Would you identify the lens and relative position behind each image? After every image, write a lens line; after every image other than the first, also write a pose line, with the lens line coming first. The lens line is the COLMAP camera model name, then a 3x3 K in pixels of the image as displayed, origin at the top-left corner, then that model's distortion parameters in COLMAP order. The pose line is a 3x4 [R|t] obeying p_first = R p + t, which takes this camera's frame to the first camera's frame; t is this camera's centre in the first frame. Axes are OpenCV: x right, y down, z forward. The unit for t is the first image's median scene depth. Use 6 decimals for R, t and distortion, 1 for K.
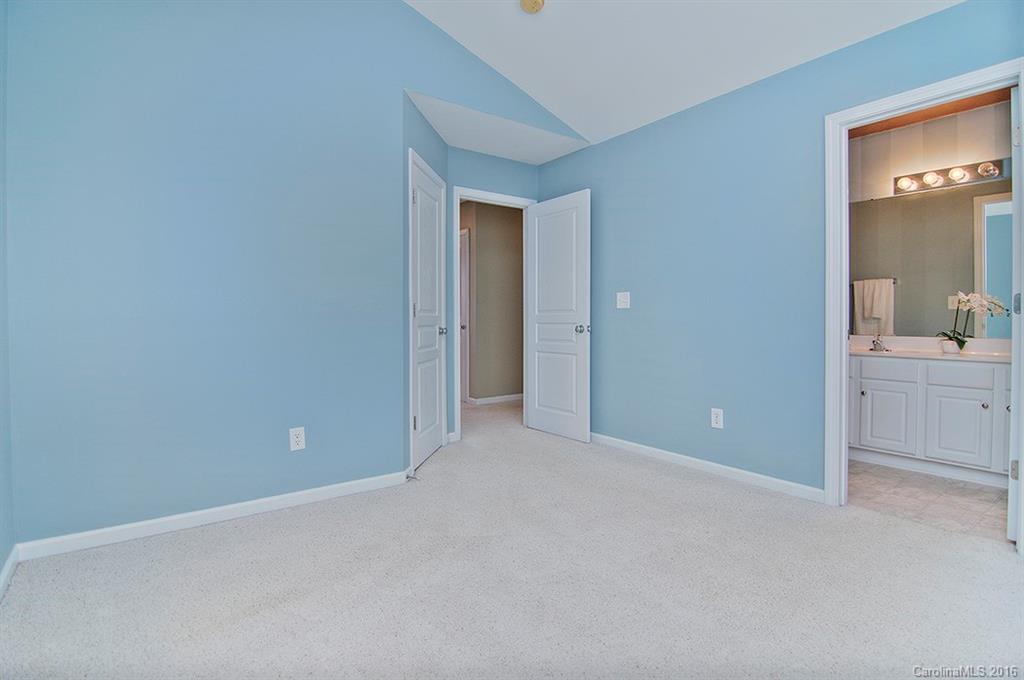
lens RADIAL K [[509.0, 0, 514.9], [0, 509.0, 342.5], [0, 0, 1]] dist [-0.003060, -0.001219]
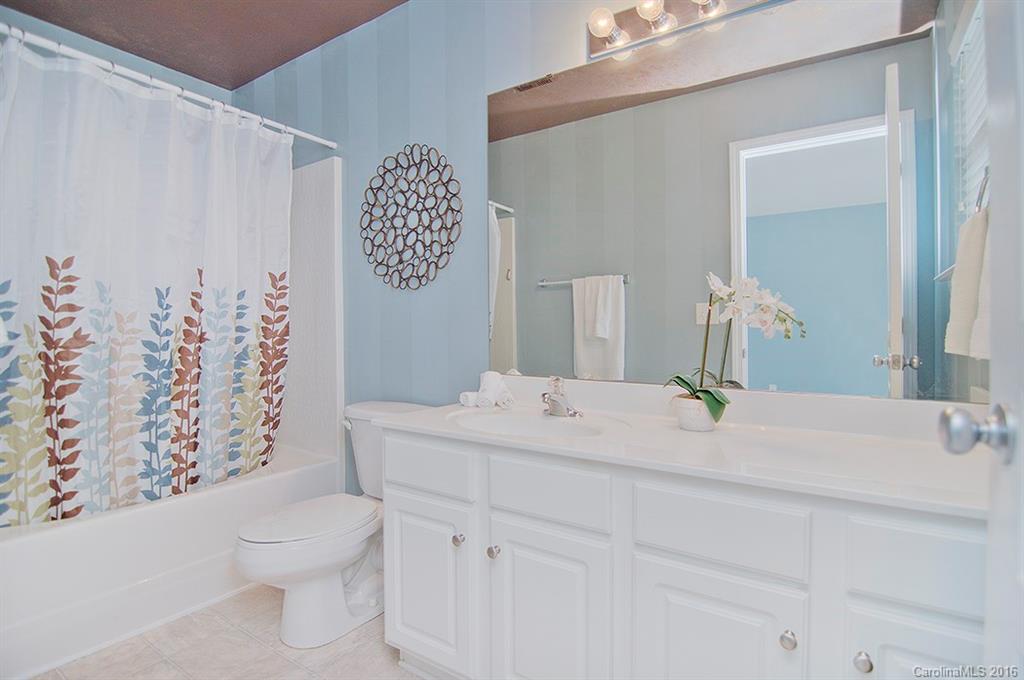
lens RADIAL K [[509.0, 0, 514.9], [0, 509.0, 342.5], [0, 0, 1]] dist [-0.003060, -0.001219]
pose [[0.939220, 0.007154, 0.343240, 0.576463], [0.004603, 0.999431, -0.033425, -0.032979], [-0.343284, 0.032973, 0.938653, 0.657815]]
